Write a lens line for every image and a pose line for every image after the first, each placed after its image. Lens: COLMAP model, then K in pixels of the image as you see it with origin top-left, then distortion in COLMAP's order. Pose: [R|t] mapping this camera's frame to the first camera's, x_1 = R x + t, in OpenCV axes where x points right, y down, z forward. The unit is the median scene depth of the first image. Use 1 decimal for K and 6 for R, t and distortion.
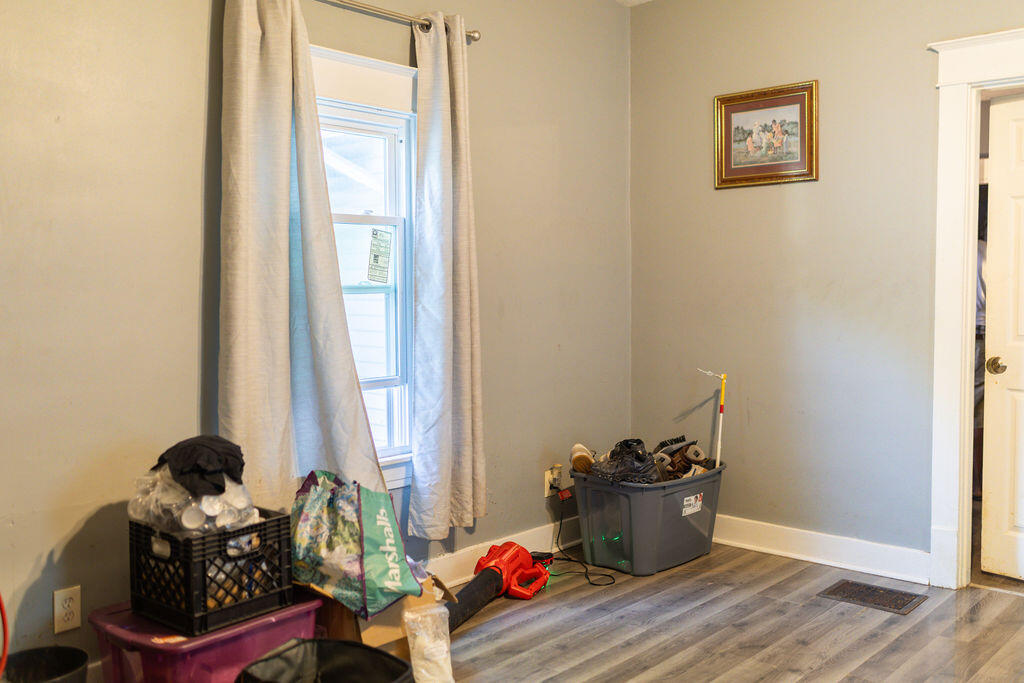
lens RADIAL K [[962.6, 0, 513.3], [0, 962.6, 334.4], [0, 0, 1]] dist [-0.006578, 0.011955]
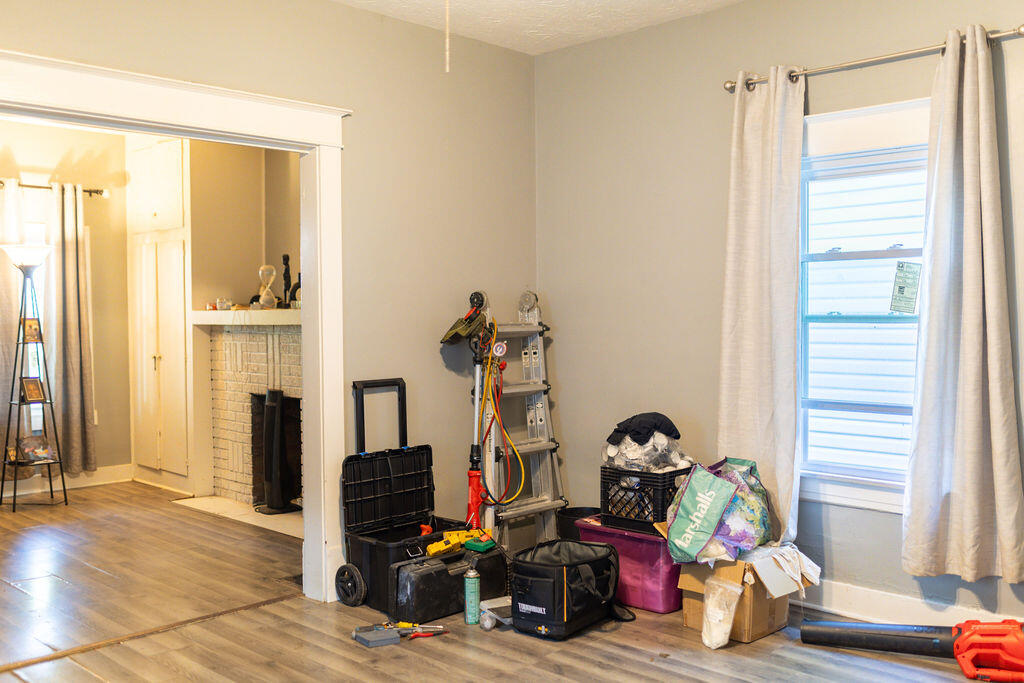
lens RADIAL K [[962.6, 0, 513.3], [0, 962.6, 334.4], [0, 0, 1]] dist [-0.006578, 0.011955]
pose [[-0.042806, 0.035591, -0.998449, 1.047503], [-0.049022, 0.998087, 0.037680, -0.056404], [0.997880, 0.050559, -0.040979, 0.714511]]
